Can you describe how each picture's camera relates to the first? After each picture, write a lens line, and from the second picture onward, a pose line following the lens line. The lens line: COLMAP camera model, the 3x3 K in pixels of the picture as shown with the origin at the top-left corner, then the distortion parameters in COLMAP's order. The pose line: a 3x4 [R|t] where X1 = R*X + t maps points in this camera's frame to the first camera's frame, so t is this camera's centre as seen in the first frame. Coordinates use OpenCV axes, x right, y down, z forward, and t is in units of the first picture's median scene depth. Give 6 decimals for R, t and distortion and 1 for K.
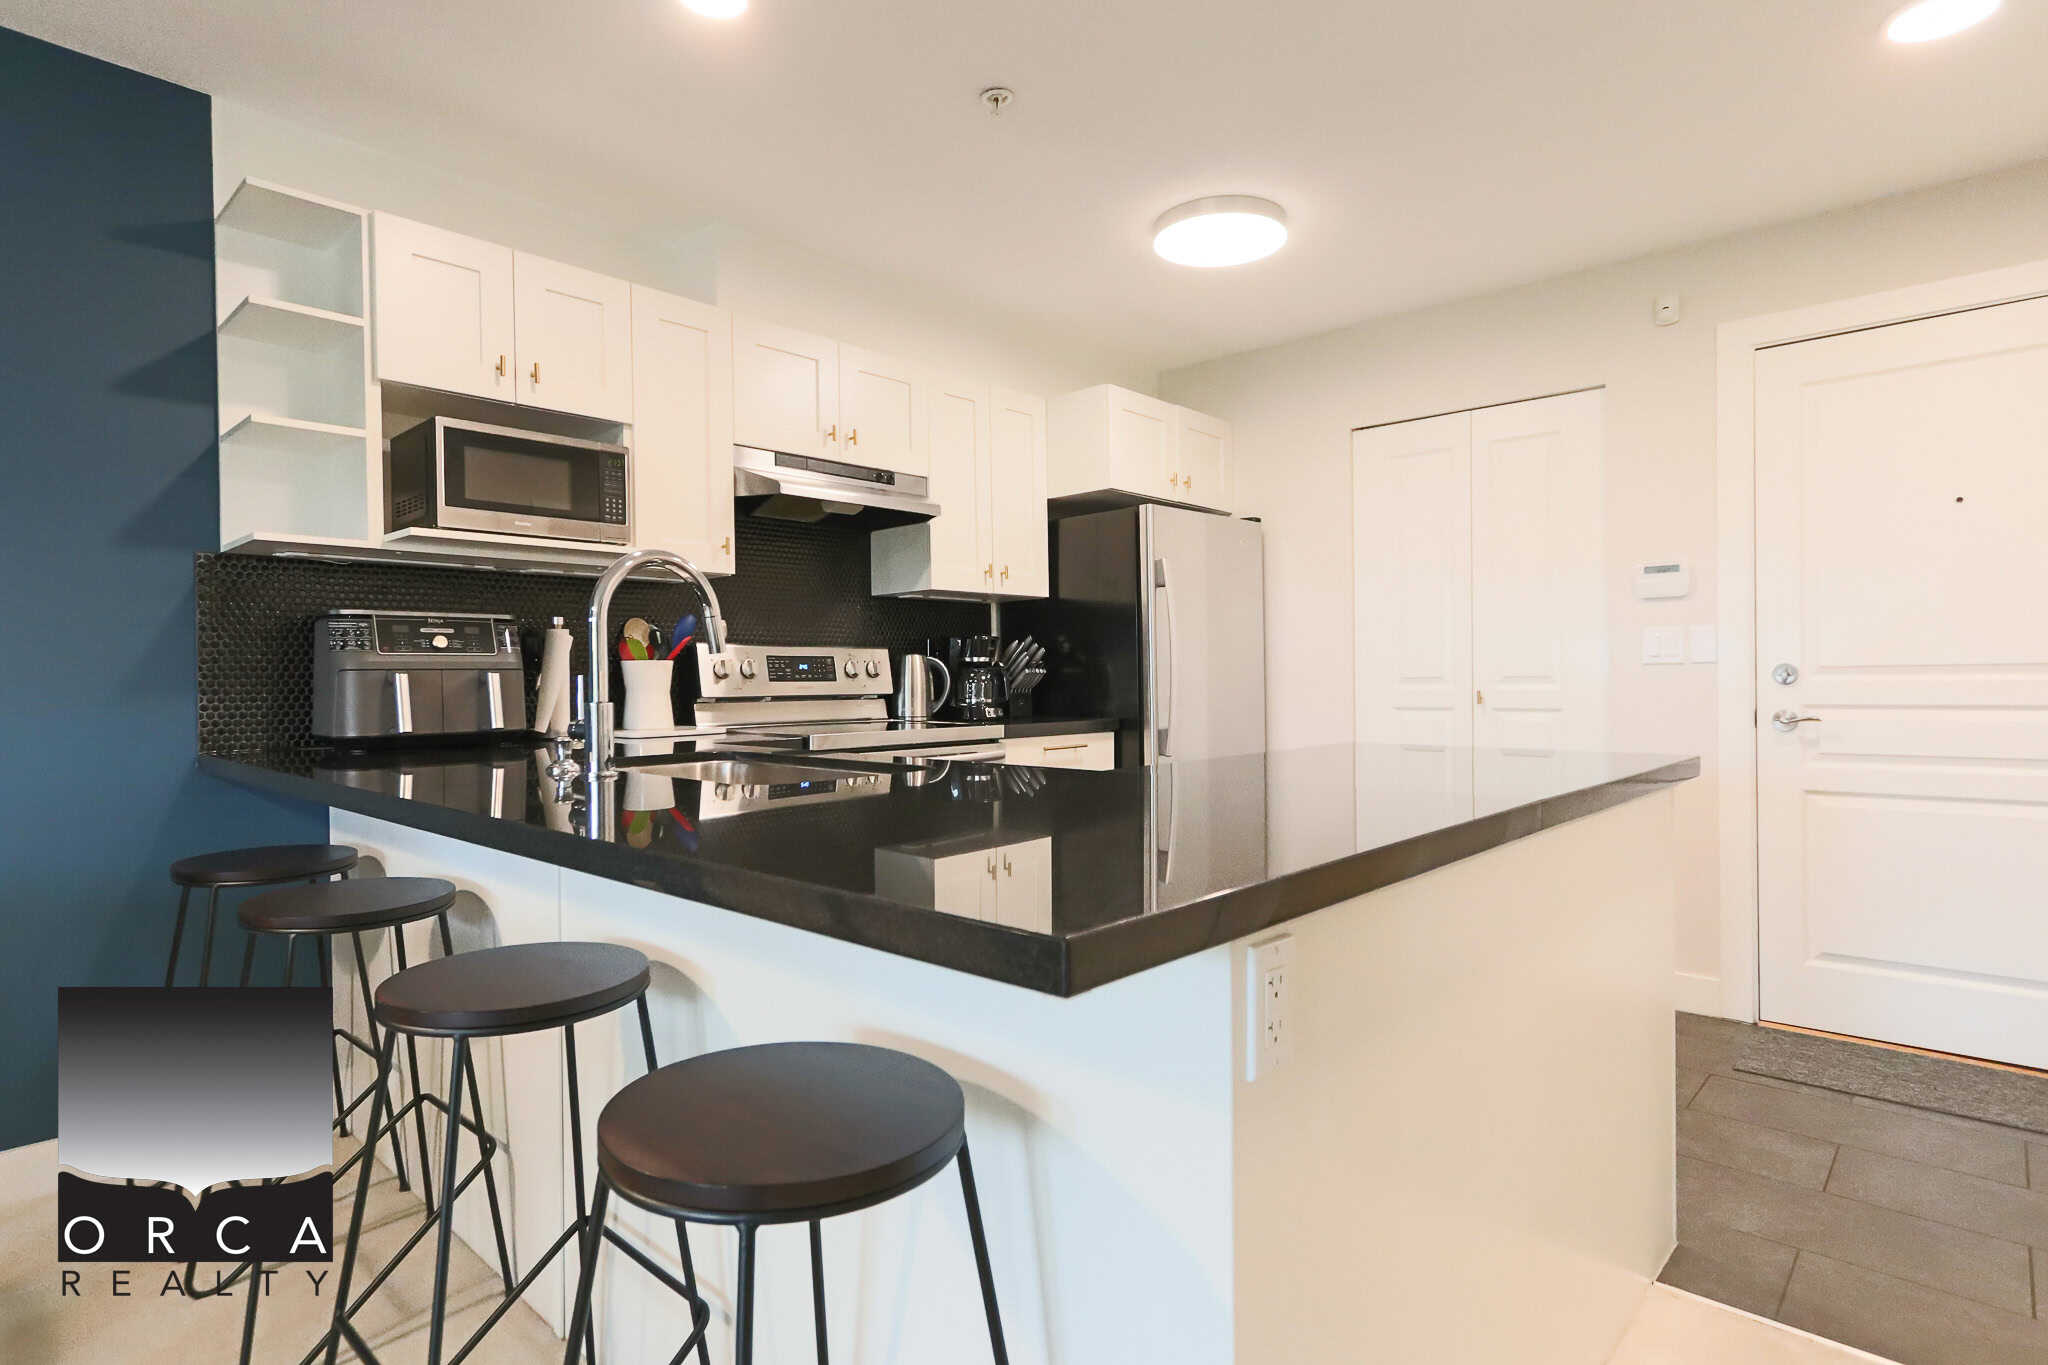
lens RADIAL K [[1067.8, 0, 1024.1], [0, 1067.8, 687.9], [0, 0, 1]] dist [-0.002395, 0.003579]
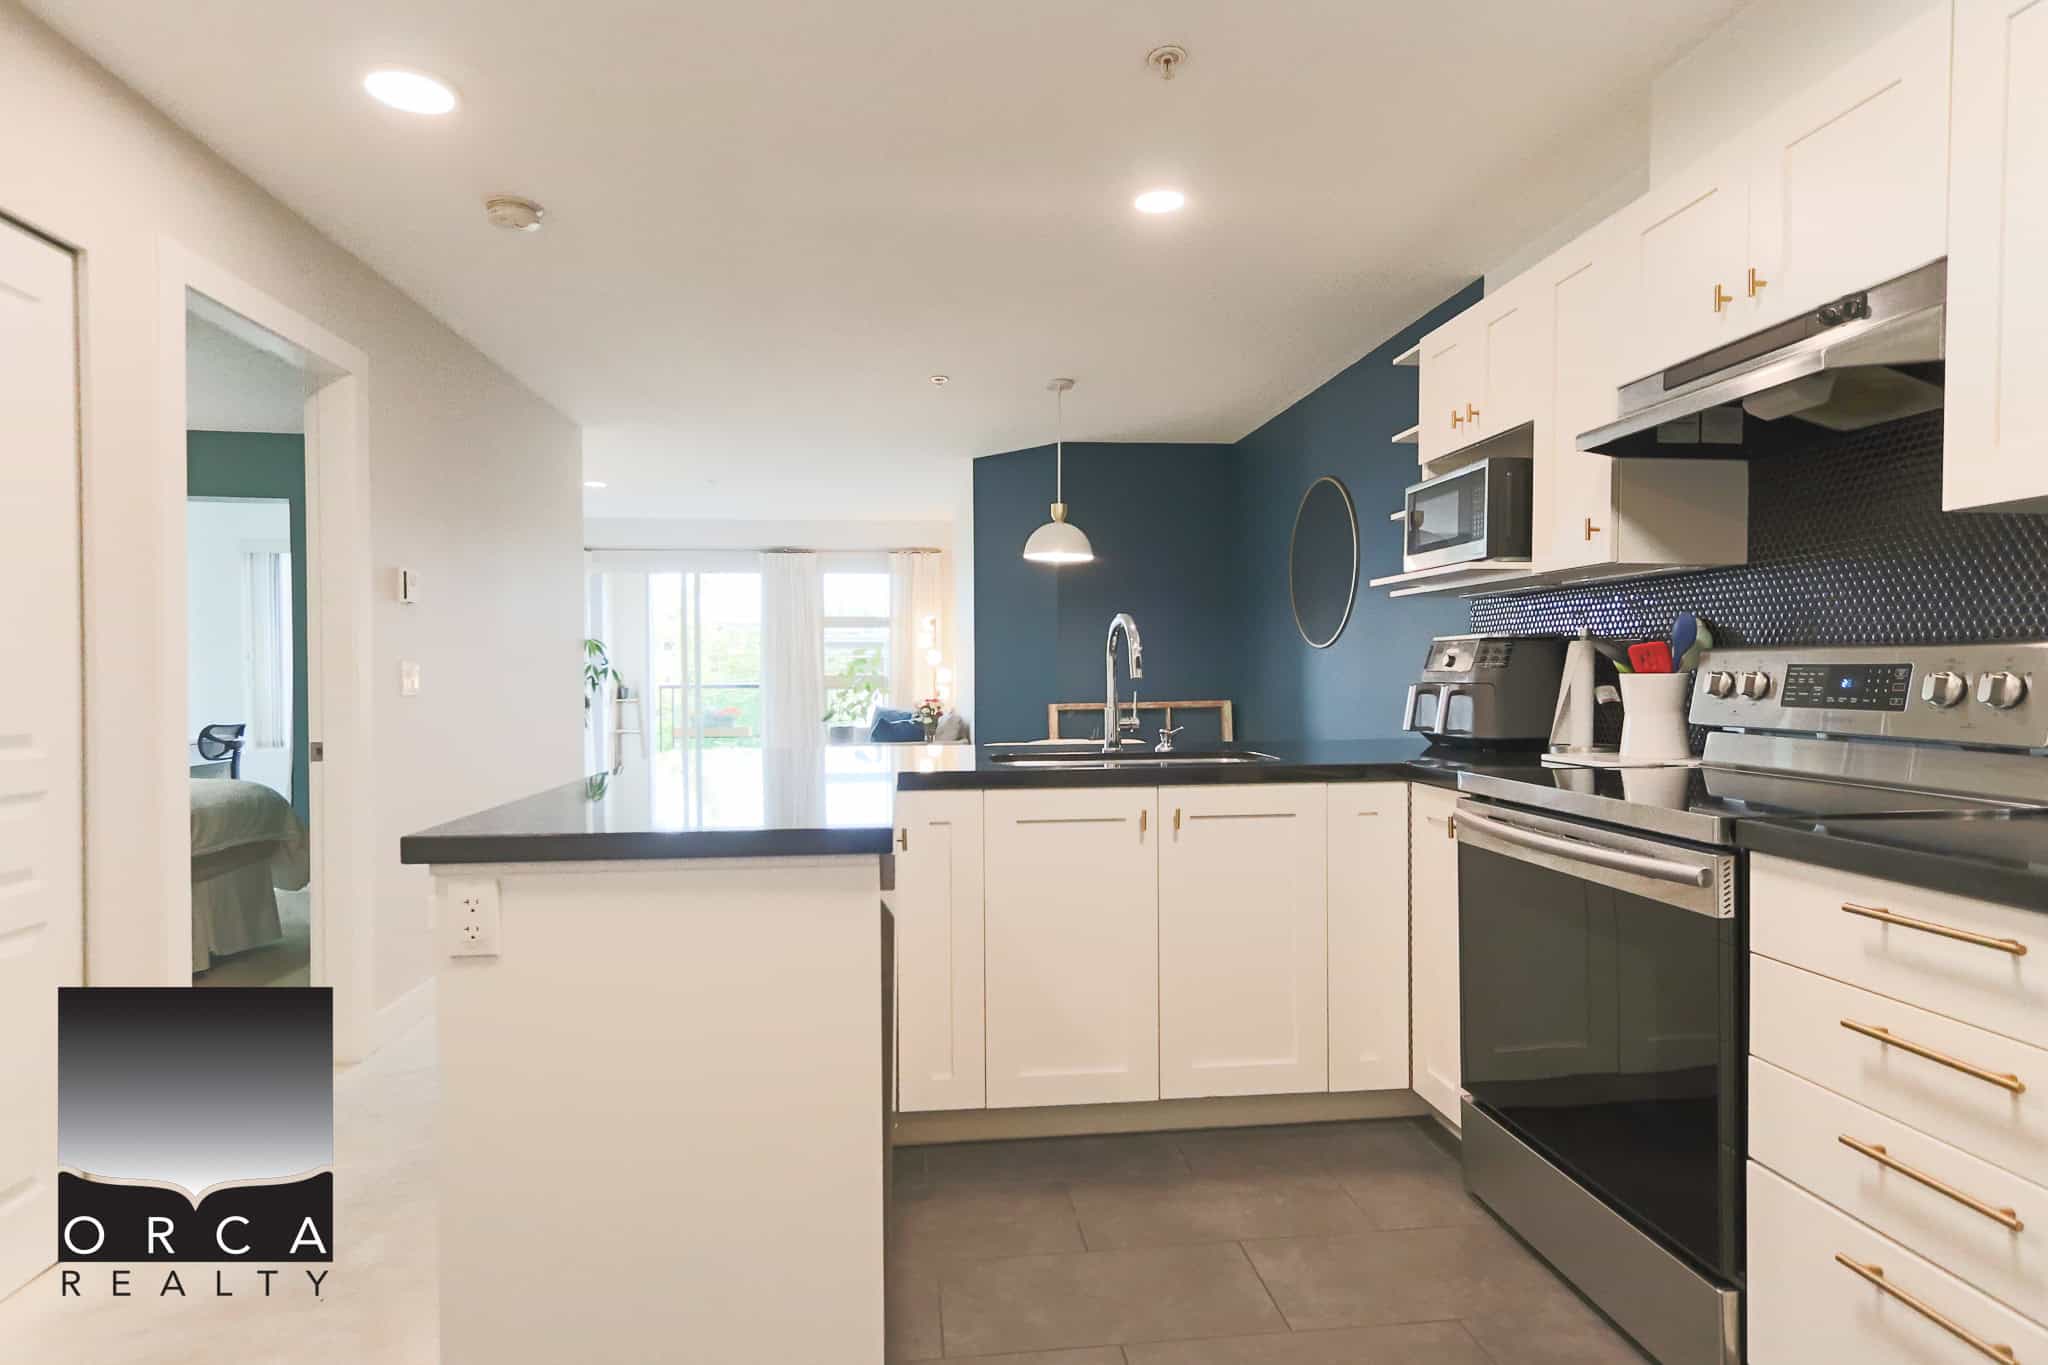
lens RADIAL K [[1094.0, 0, 1002.9], [0, 1094.0, 684.5], [0, 0, 1]] dist [0.005753, -0.000057]
pose [[-0.672575, 0.023337, -0.739661, 0.574849], [0.006277, 0.999647, 0.025832, -0.040301], [0.740002, 0.012731, -0.672484, 1.152133]]
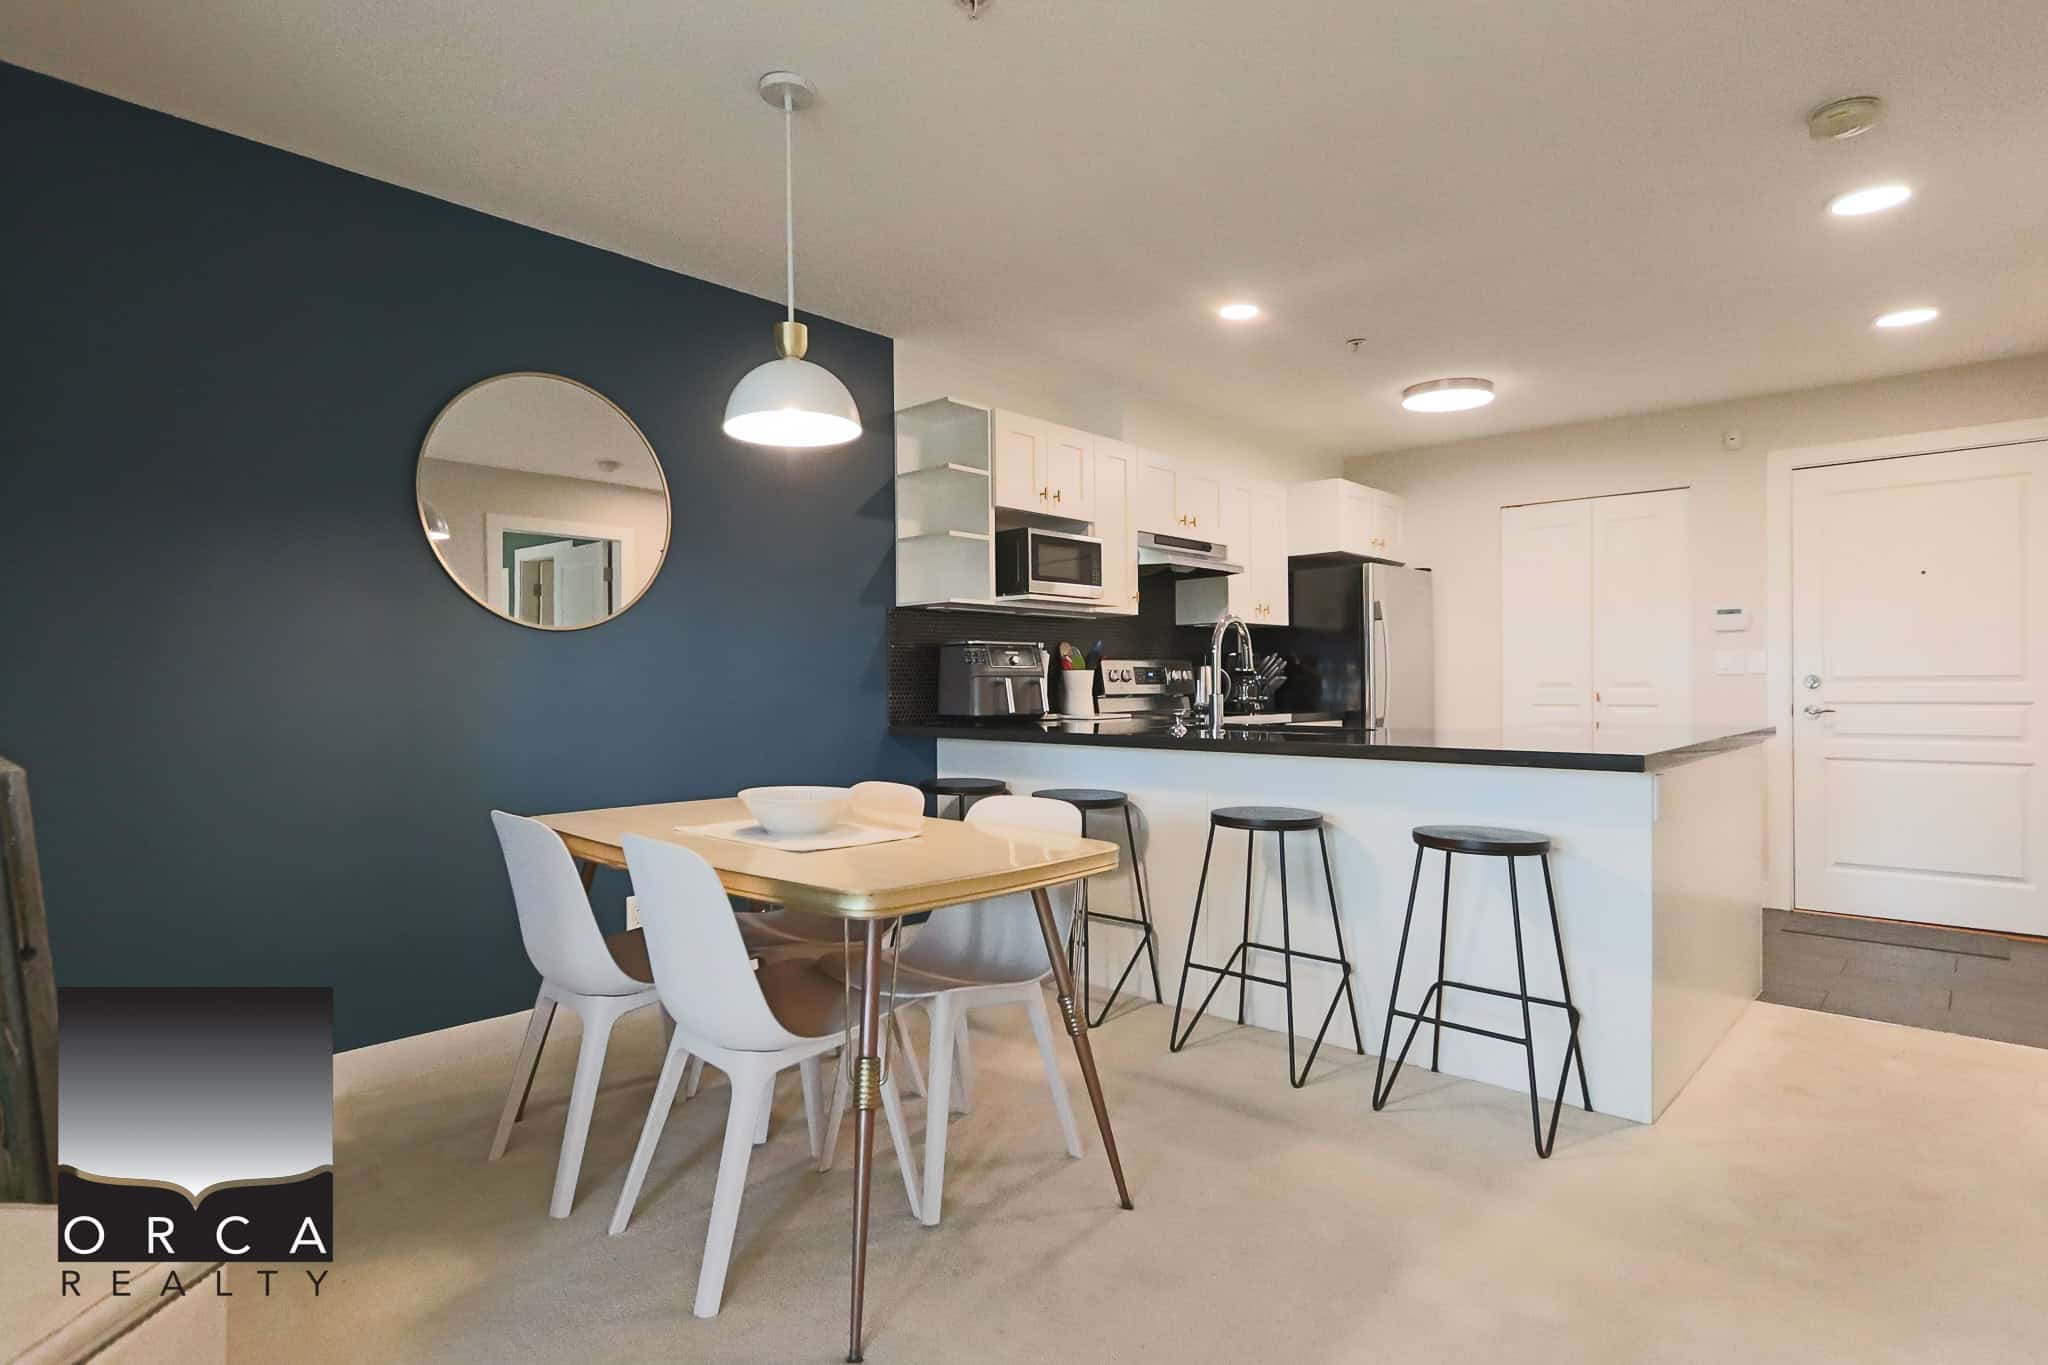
lens RADIAL K [[1067.8, 0, 1020.7], [0, 1067.8, 688.4], [0, 0, 1]] dist [-0.002395, 0.003579]
pose [[0.999992, 0.003886, -0.000927, -0.421270], [-0.003890, 0.999984, -0.004085, 0.007224], [0.000911, 0.004088, 0.999991, -0.533038]]
